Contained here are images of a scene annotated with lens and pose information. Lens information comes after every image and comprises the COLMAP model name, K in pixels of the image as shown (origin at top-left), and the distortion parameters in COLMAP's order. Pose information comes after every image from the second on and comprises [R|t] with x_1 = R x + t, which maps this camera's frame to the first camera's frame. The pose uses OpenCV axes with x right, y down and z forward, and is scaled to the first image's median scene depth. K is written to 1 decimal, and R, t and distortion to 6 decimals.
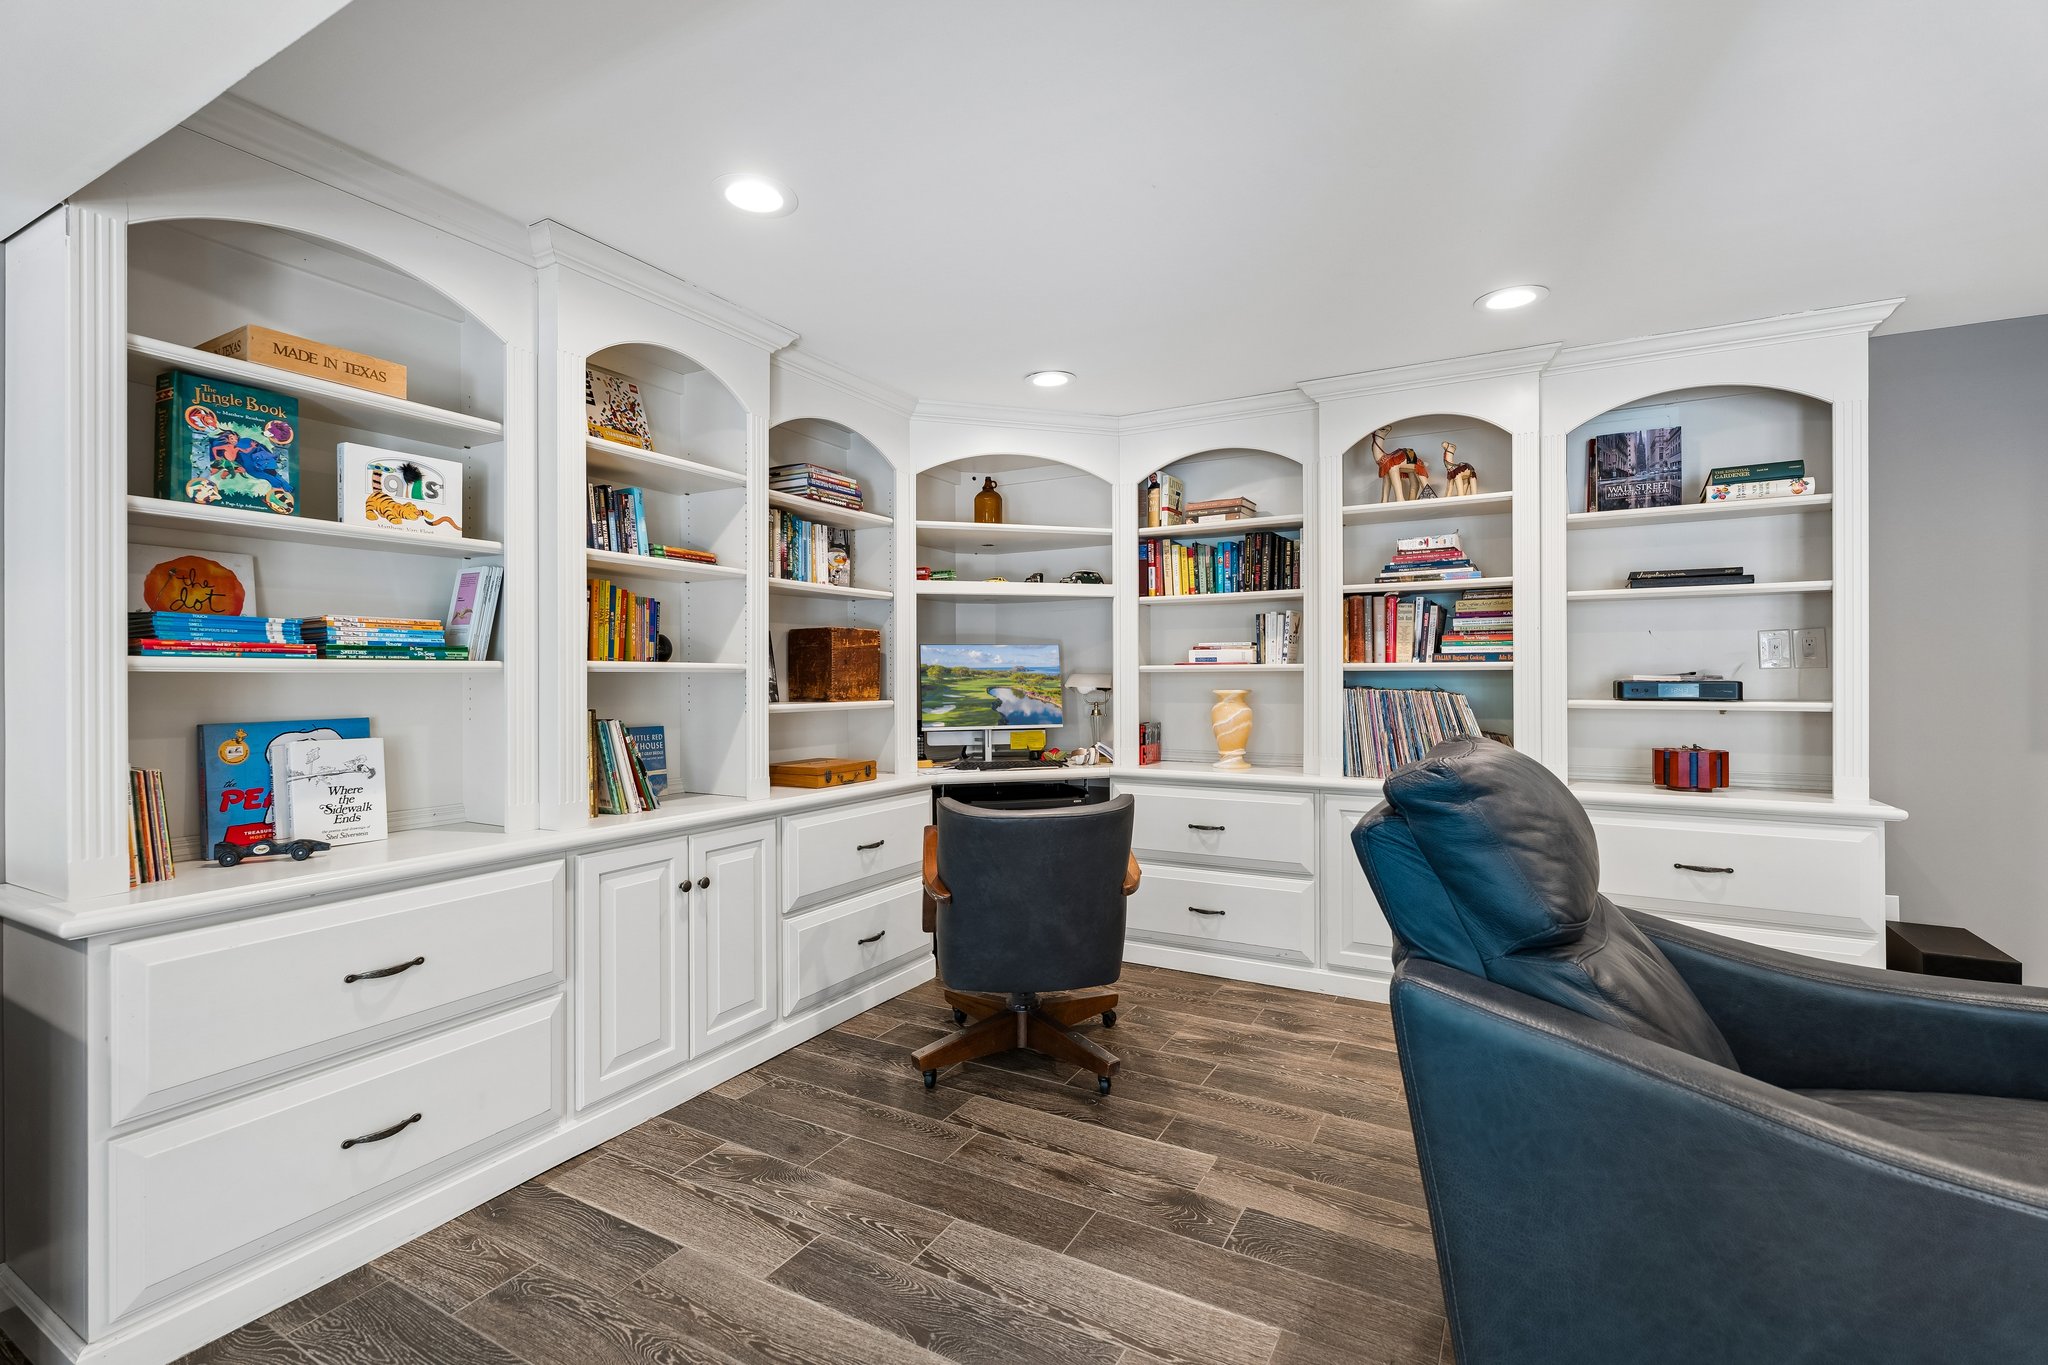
lens RADIAL K [[922.1, 0, 1024.0], [0, 922.1, 682.5], [0, 0, 1]] dist [-0.000449, -0.000094]
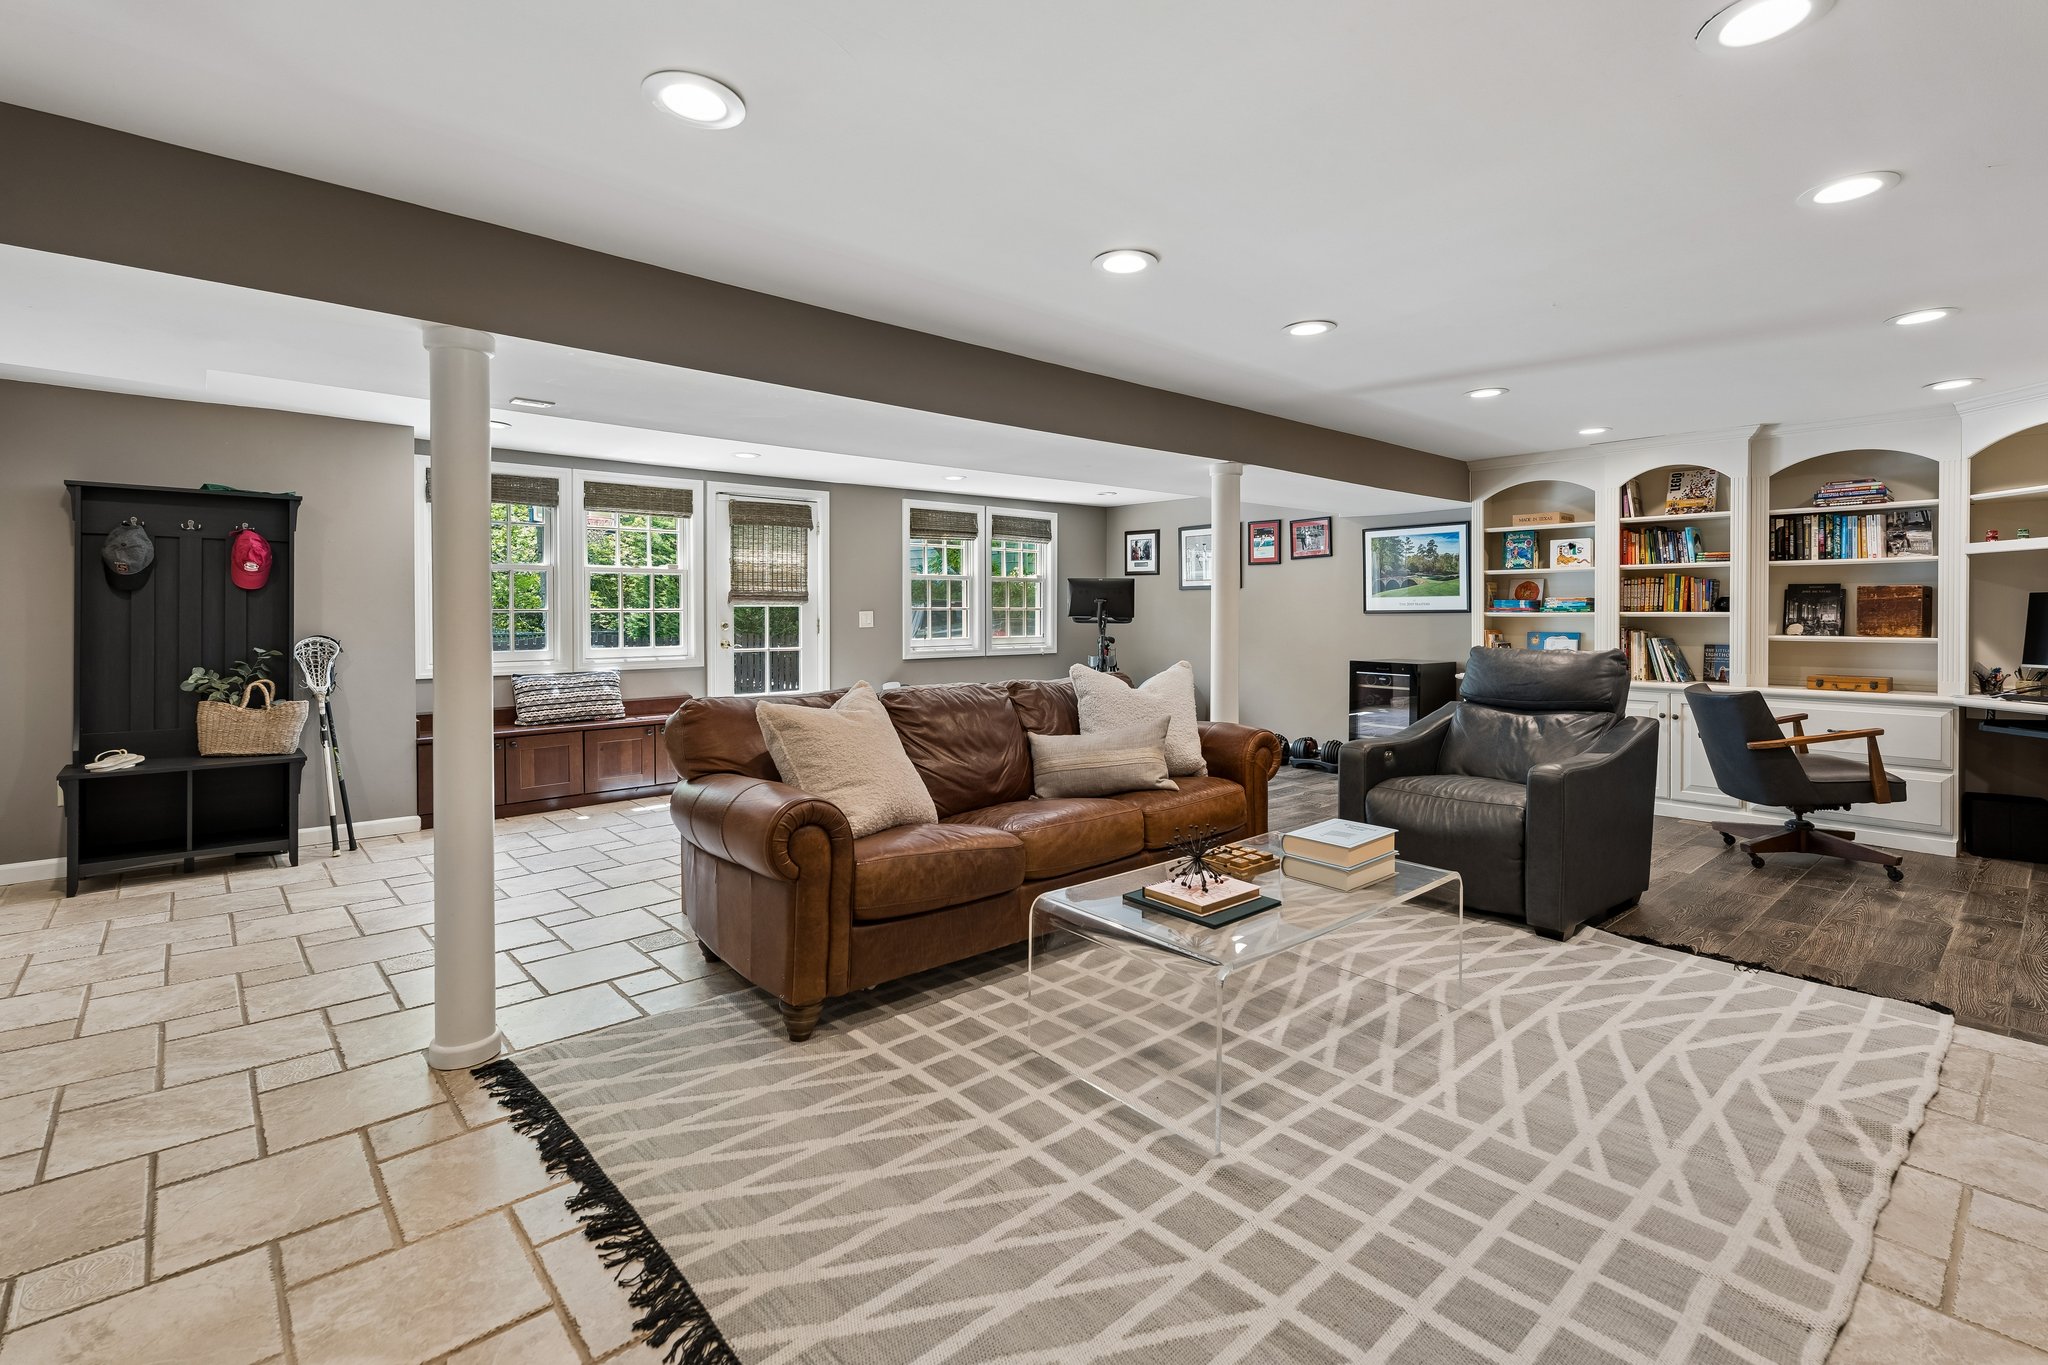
lens RADIAL K [[933.7, 0, 1022.9], [0, 933.7, 634.1], [0, 0, 1]] dist [-0.000234, -0.000053]
pose [[-0.321640, 0.028261, -0.946440, 2.001036], [0.001343, 0.999567, 0.029392, -0.033978], [0.946861, 0.008183, -0.321539, 0.255840]]
